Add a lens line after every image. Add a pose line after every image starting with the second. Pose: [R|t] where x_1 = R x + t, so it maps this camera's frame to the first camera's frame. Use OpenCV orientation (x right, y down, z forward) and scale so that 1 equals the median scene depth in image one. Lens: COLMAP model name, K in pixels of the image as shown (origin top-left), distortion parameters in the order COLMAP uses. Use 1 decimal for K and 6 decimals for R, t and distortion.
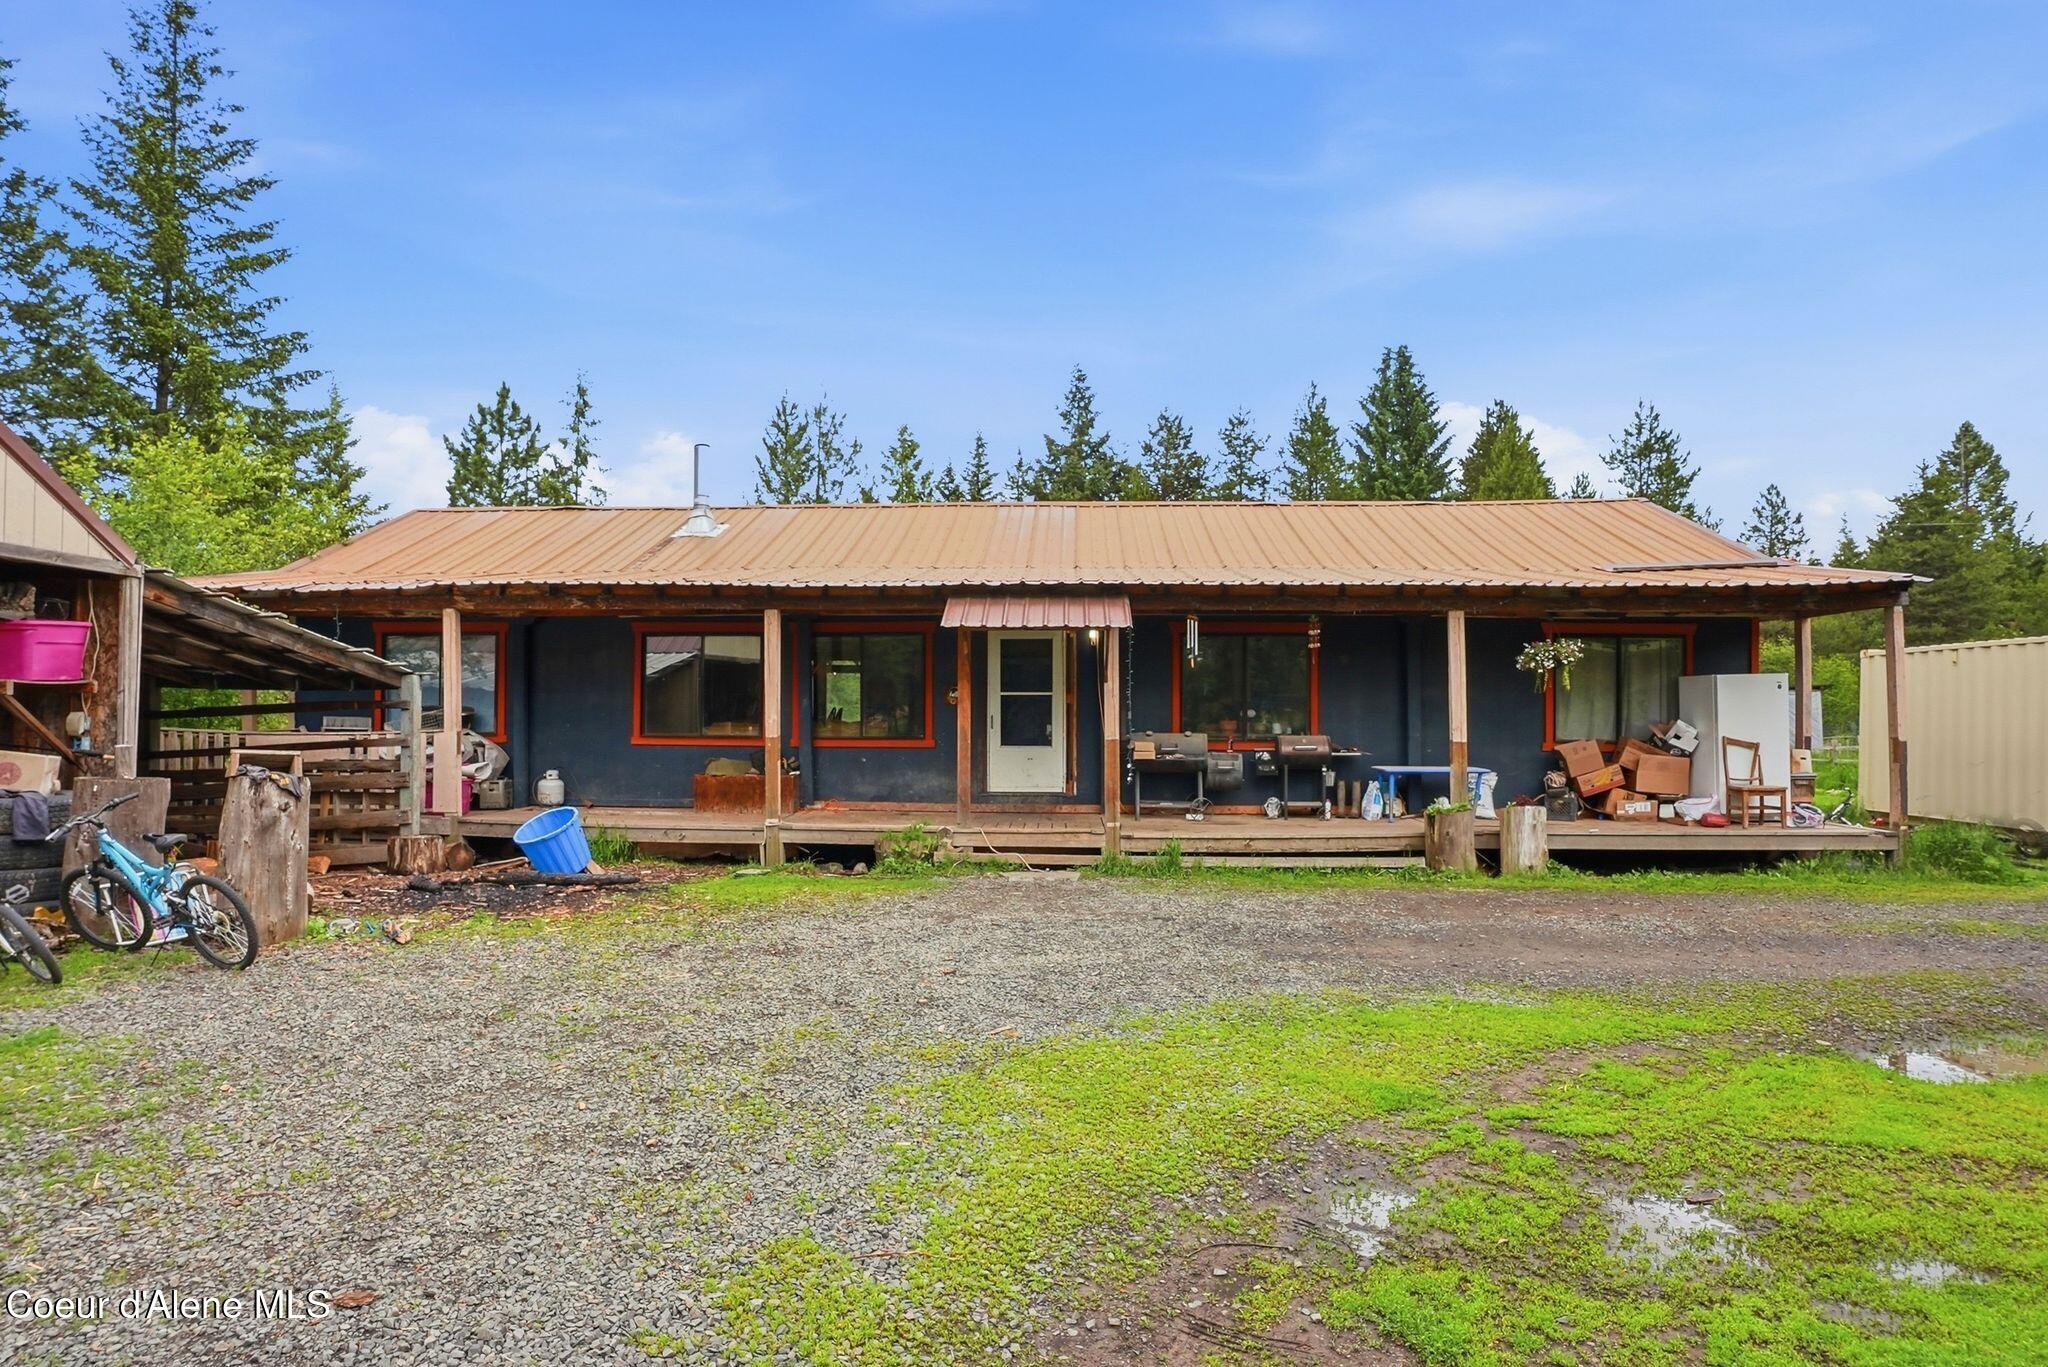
lens RADIAL K [[1136.1, 0, 1007.0], [0, 1136.1, 705.0], [0, 0, 1]] dist [-0.043387, 0.012682]
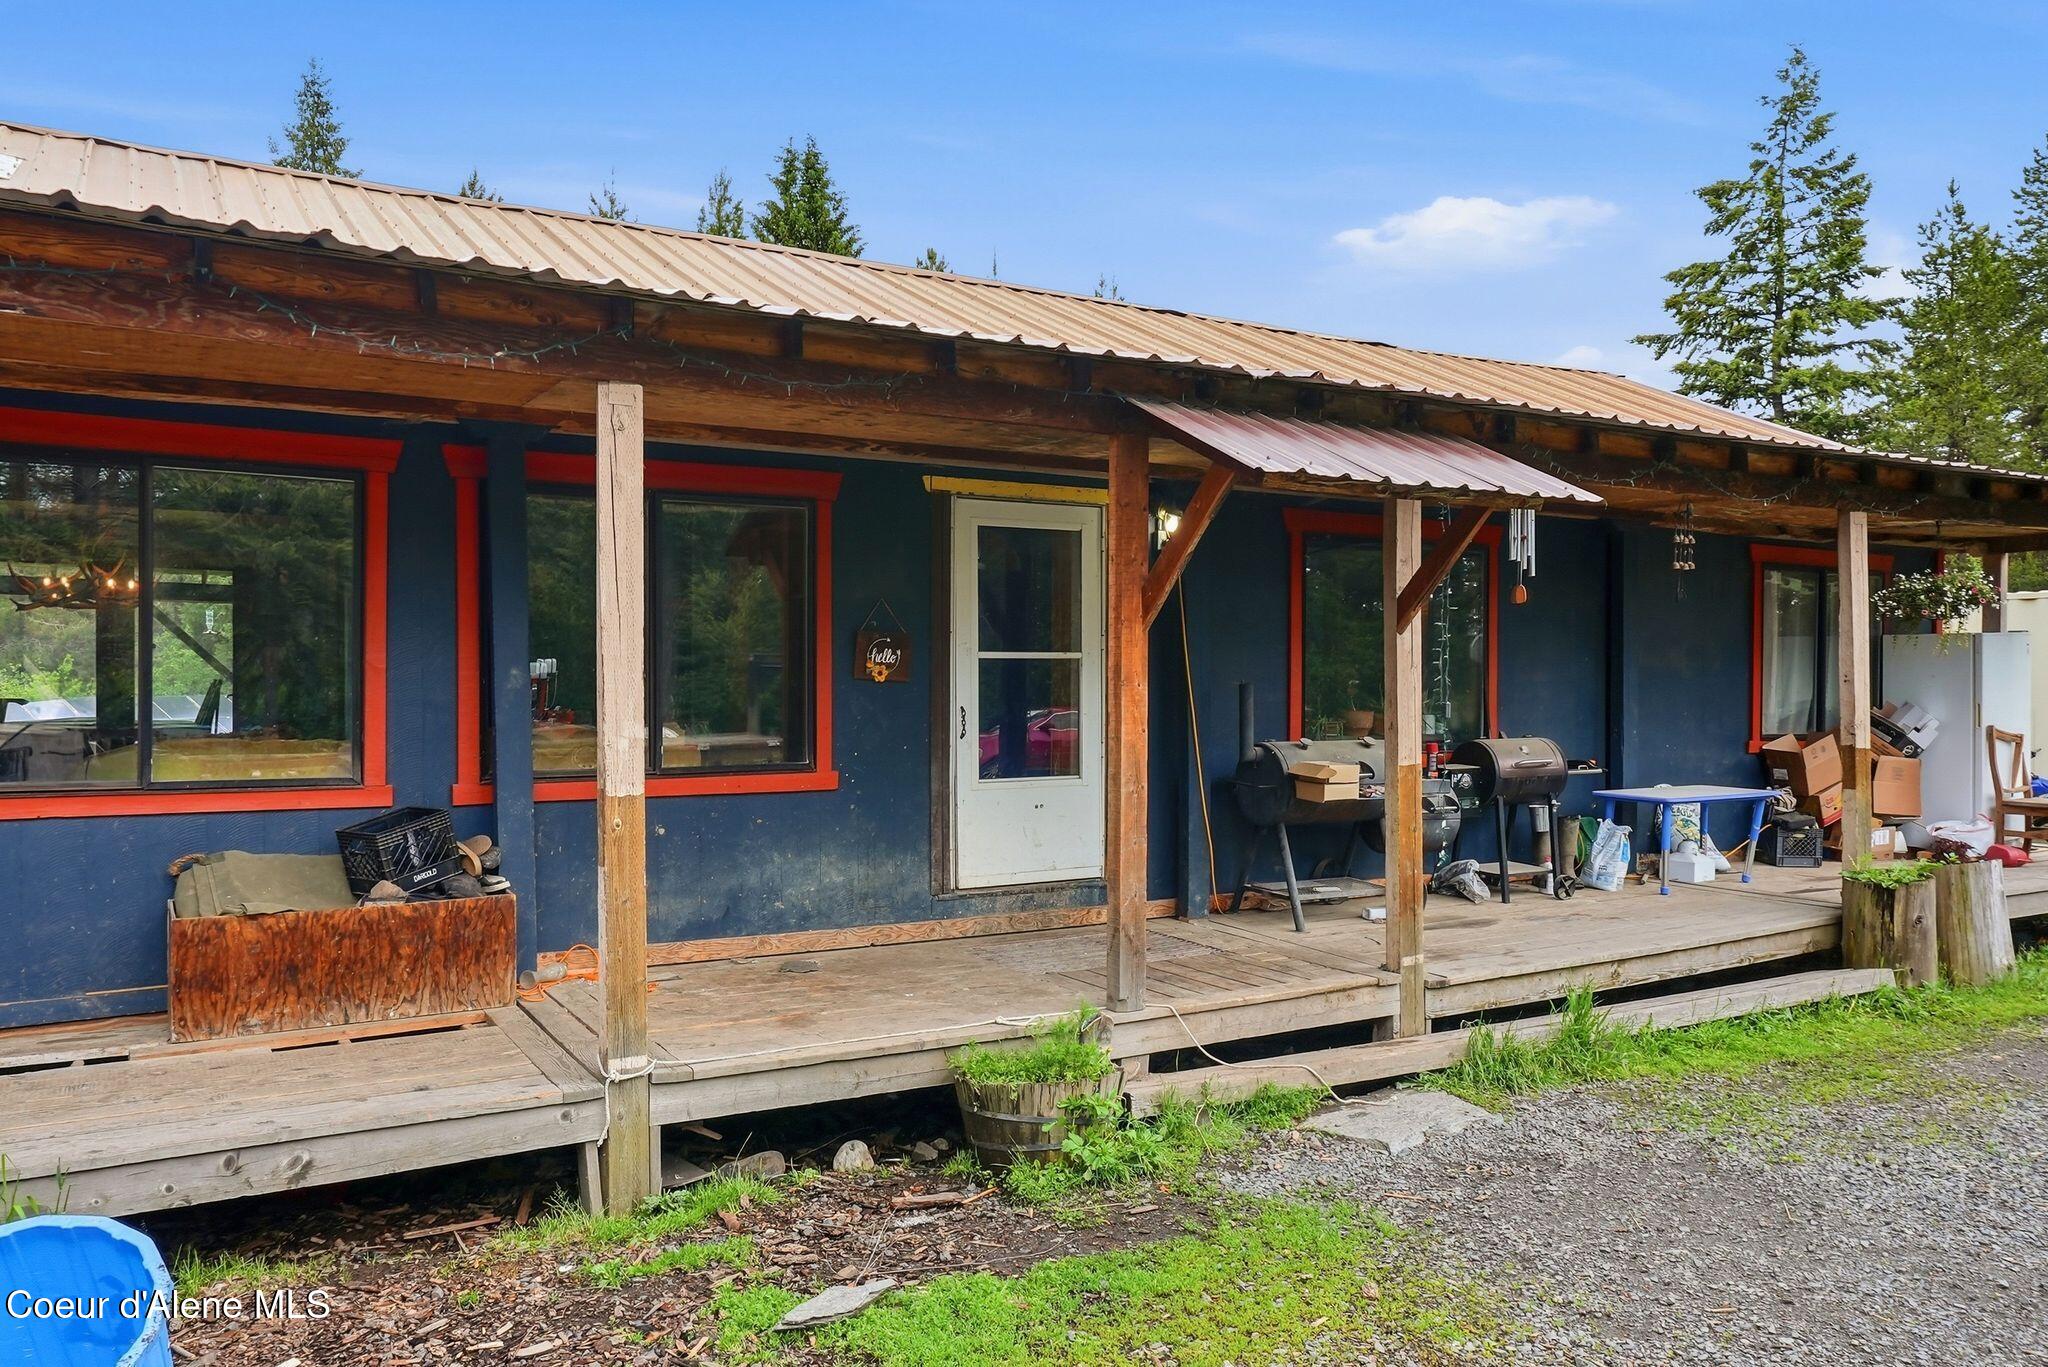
lens RADIAL K [[1515.7, 0, 1017.3], [0, 1515.7, 690.6], [0, 0, 1]] dist [0.007027, 0.009644]
pose [[0.828637, -0.008575, 0.559720, -0.314726], [-0.003416, 0.999787, 0.020374, -0.008441], [-0.559776, -0.018795, 0.828431, 0.532683]]
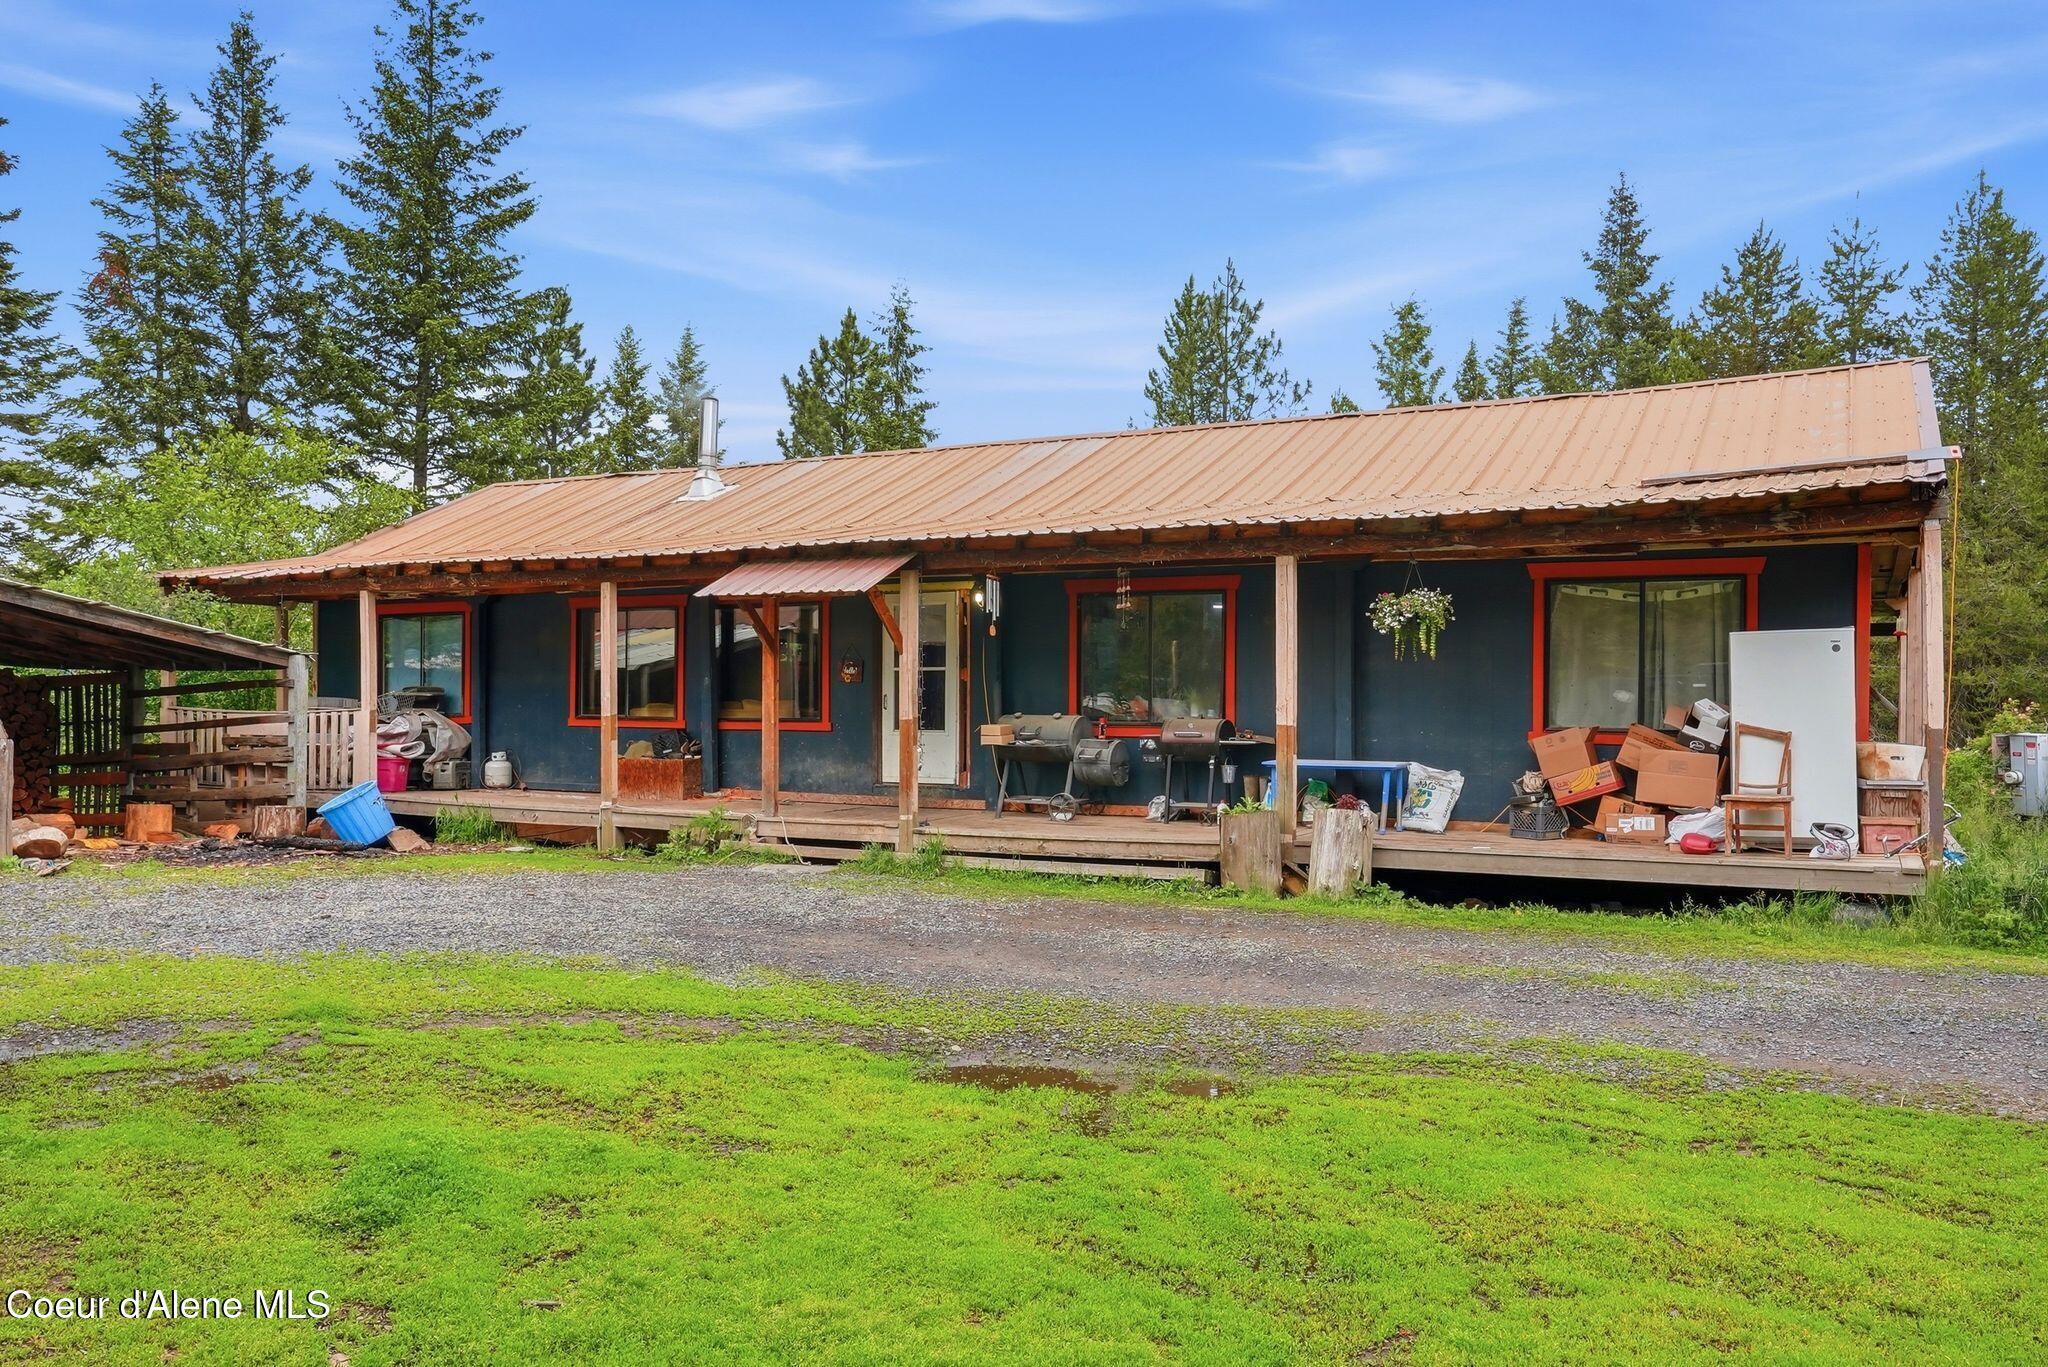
lens RADIAL K [[1582.4, 0, 1036.9], [0, 1582.4, 694.4], [0, 0, 1]] dist [0.006615, 0.018183]
pose [[0.906225, -0.001797, -0.422793, 0.613230], [0.001436, 0.999998, -0.001174, 0.010968], [0.422794, 0.000456, 0.906226, -0.049153]]
